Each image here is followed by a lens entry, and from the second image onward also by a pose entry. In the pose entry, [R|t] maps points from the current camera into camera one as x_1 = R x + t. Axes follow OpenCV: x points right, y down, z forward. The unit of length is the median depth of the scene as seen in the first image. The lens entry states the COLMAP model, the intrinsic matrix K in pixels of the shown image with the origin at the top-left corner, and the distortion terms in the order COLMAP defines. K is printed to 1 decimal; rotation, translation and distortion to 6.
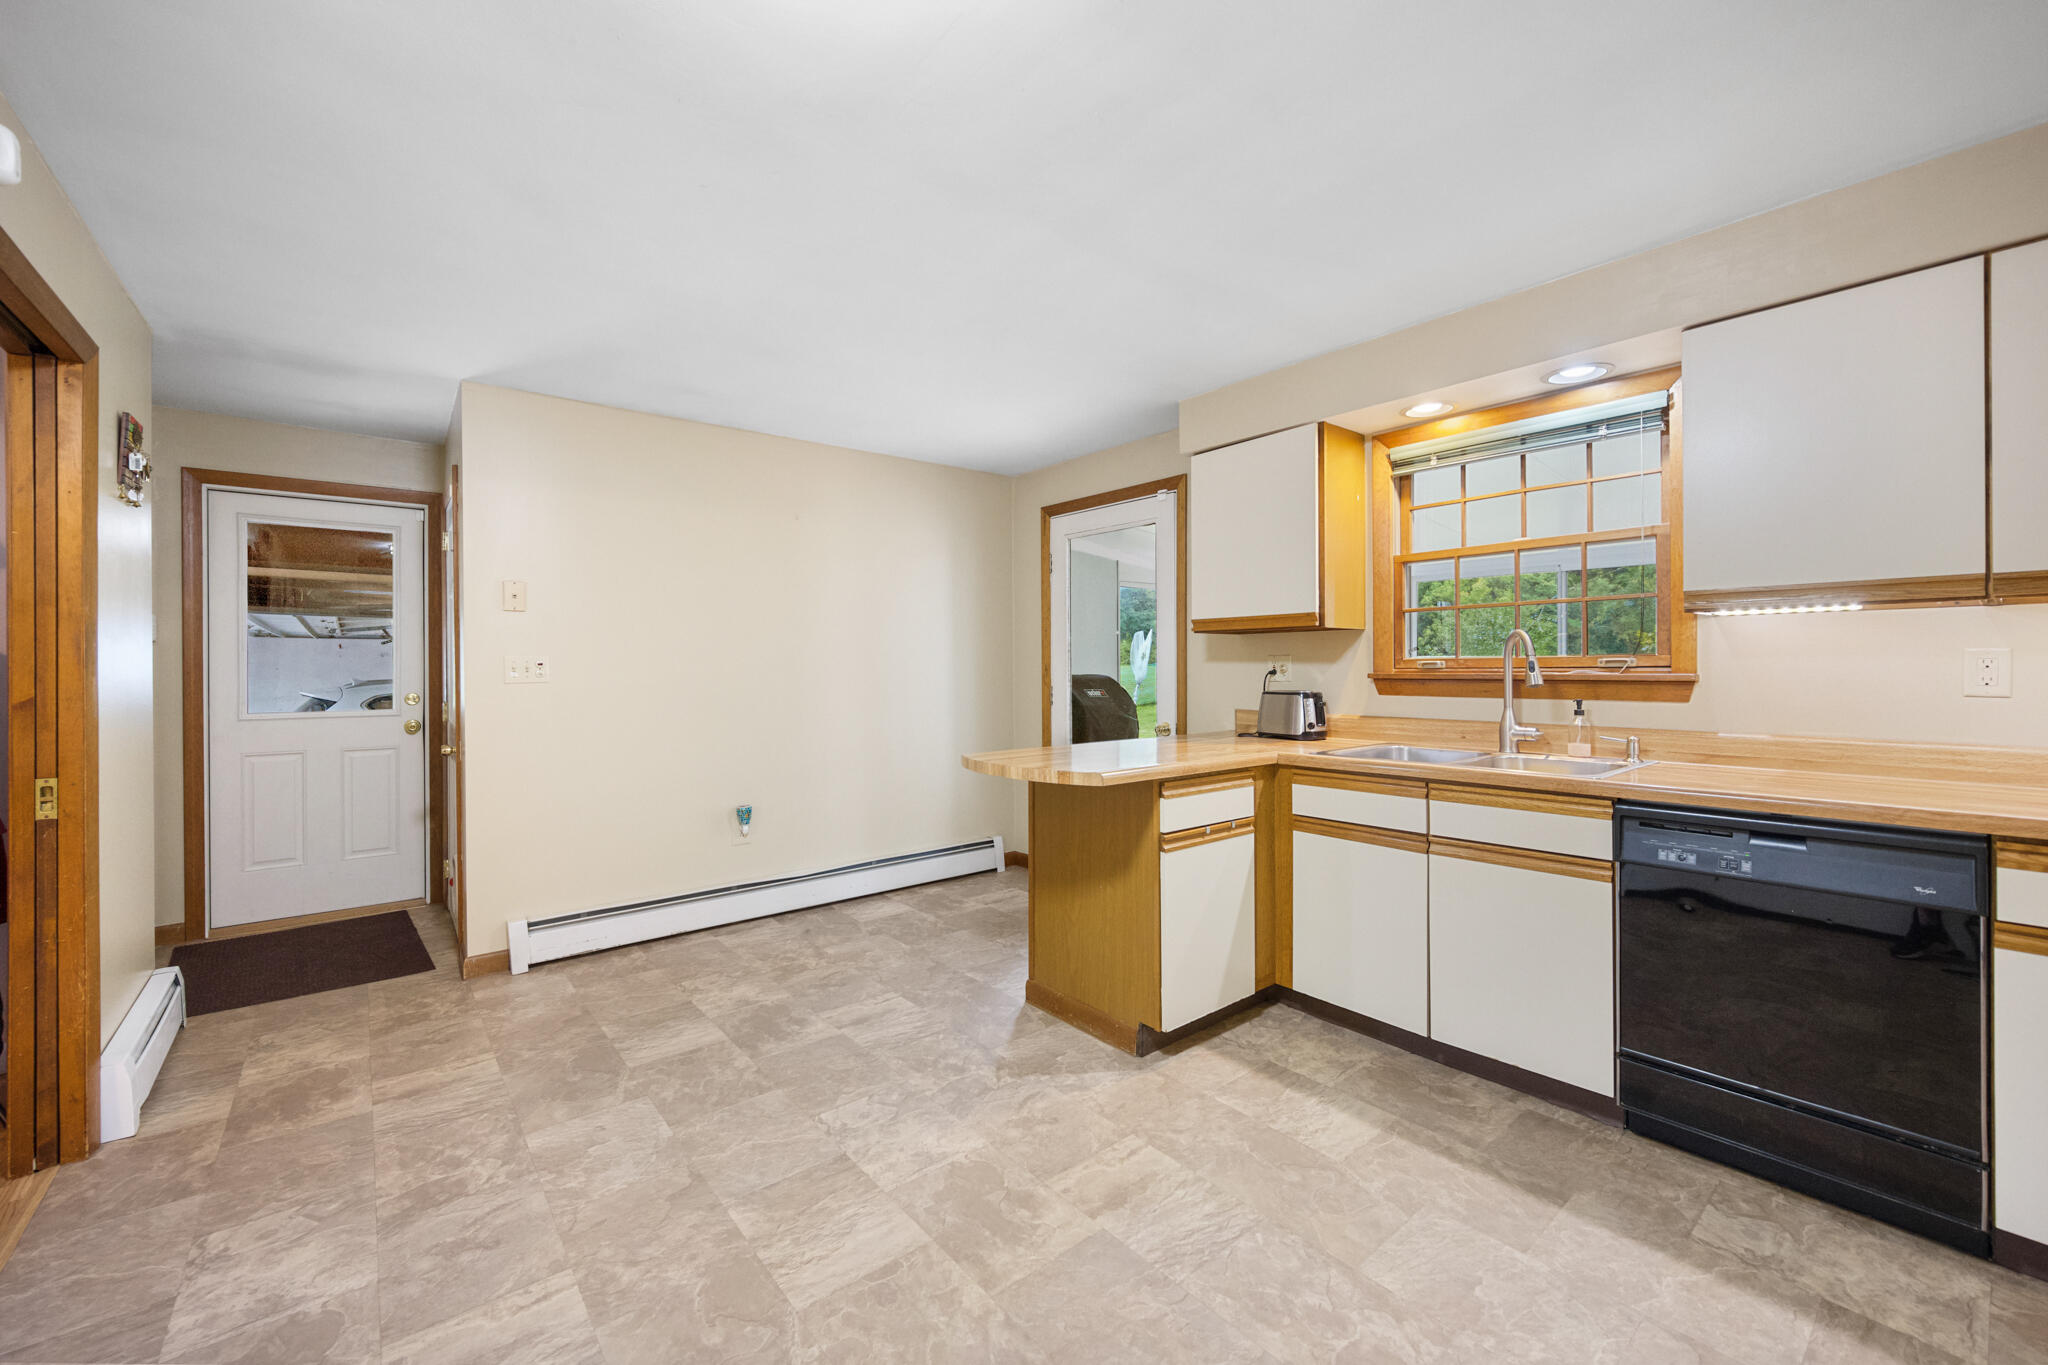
lens RADIAL K [[813.3, 0, 1027.3], [0, 813.3, 666.4], [0, 0, 1]] dist [0.000688, 0.000469]
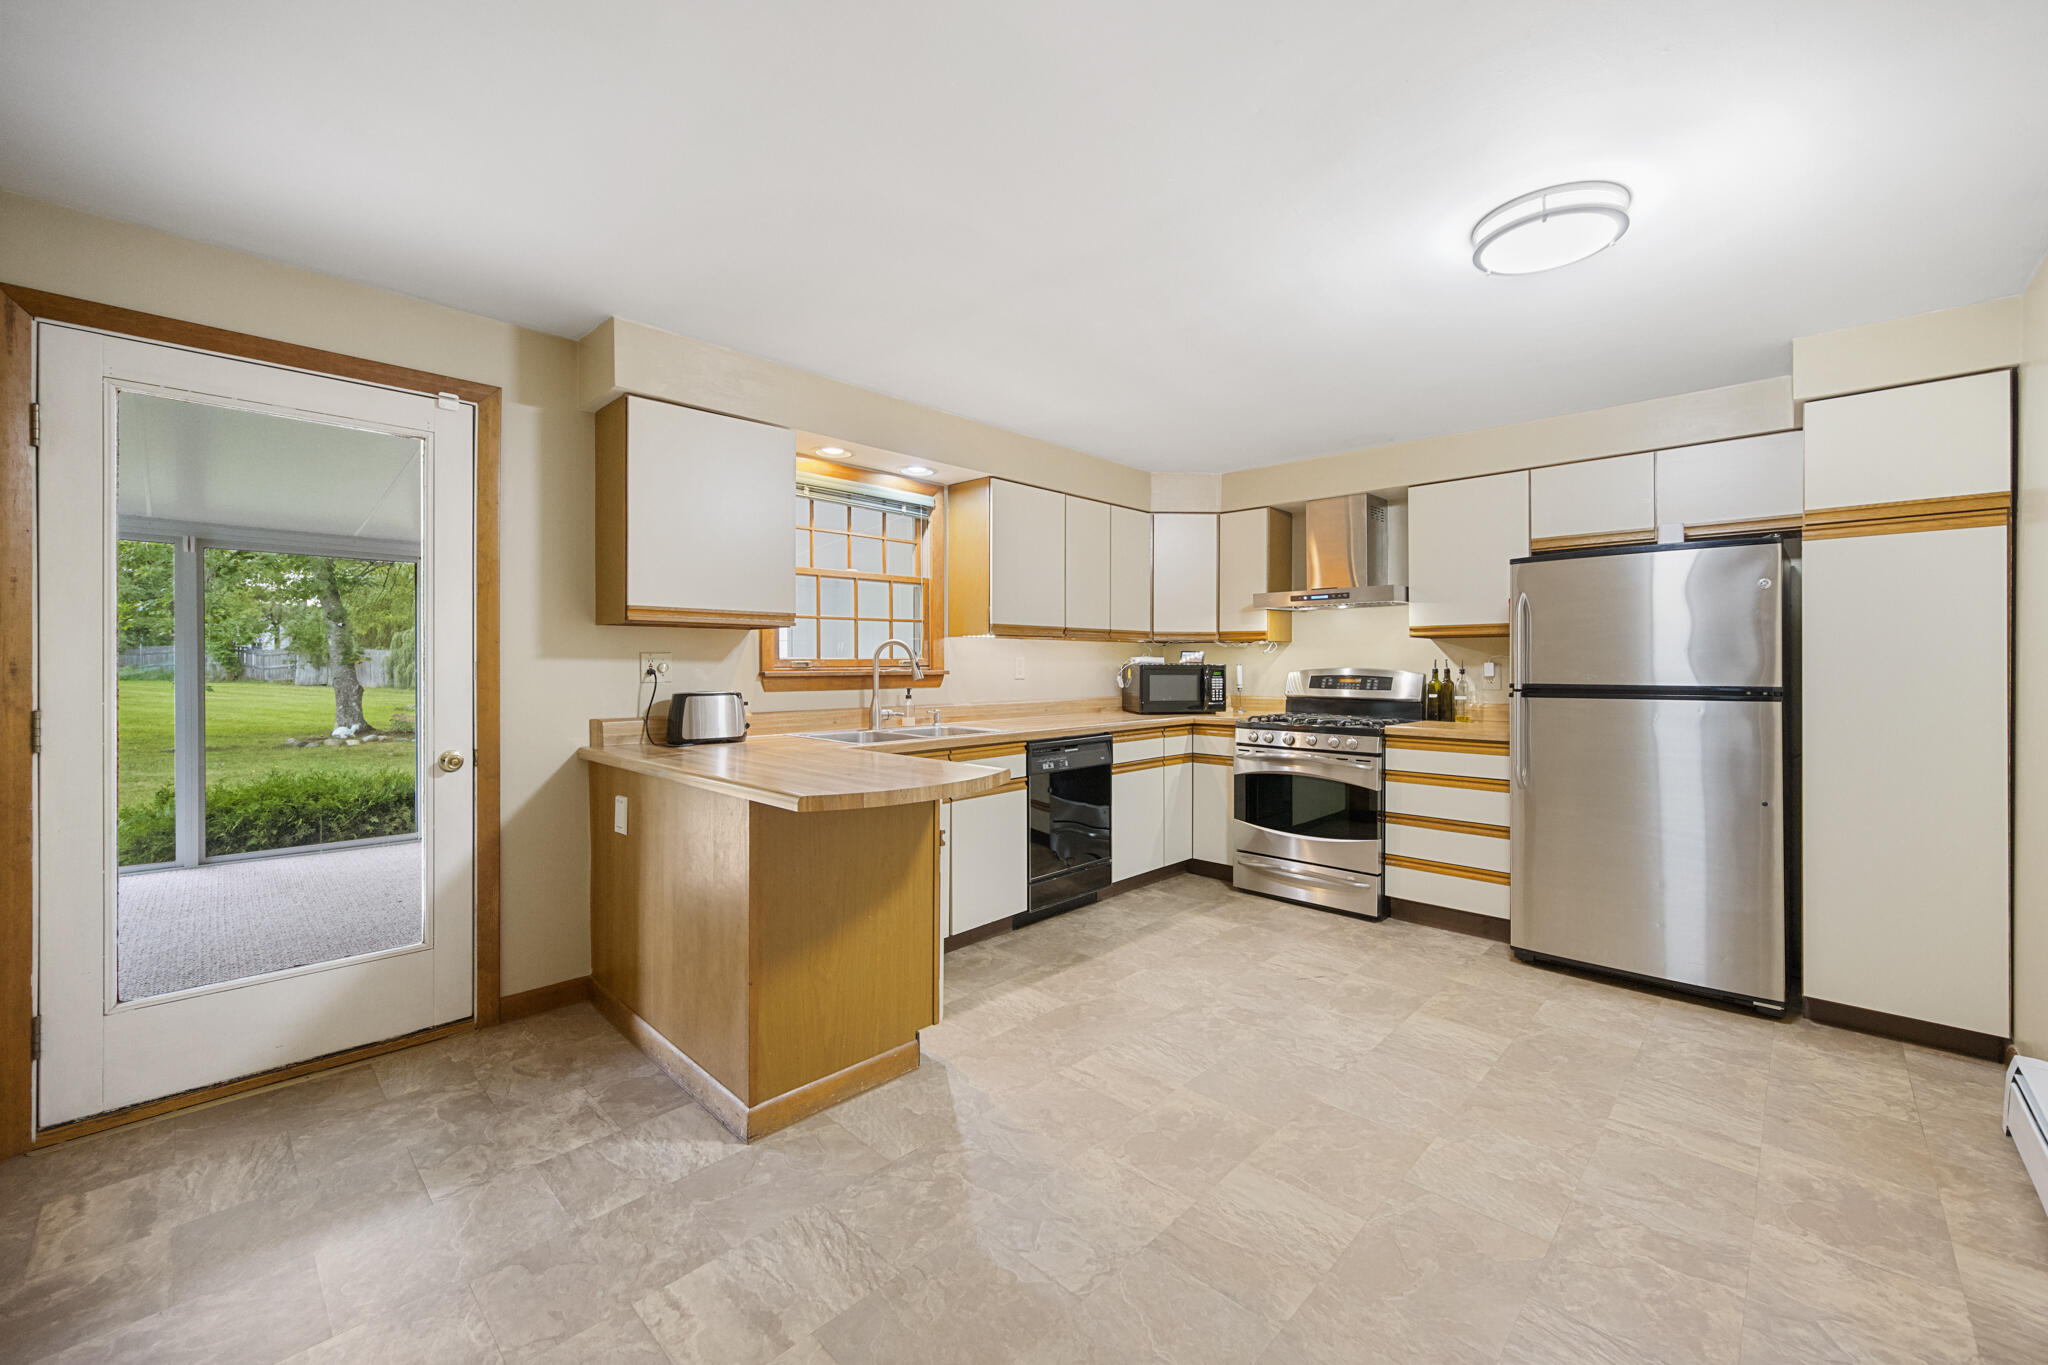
lens RADIAL K [[800.9, 0, 1027.0], [0, 800.9, 714.4], [0, 0, 1]] dist [-0.000020, 0.000003]
pose [[-0.103807, -0.059978, 0.992787, -1.041706], [0.000400, 0.998177, 0.060345, 0.002289], [-0.994597, 0.006661, -0.103594, 1.257712]]
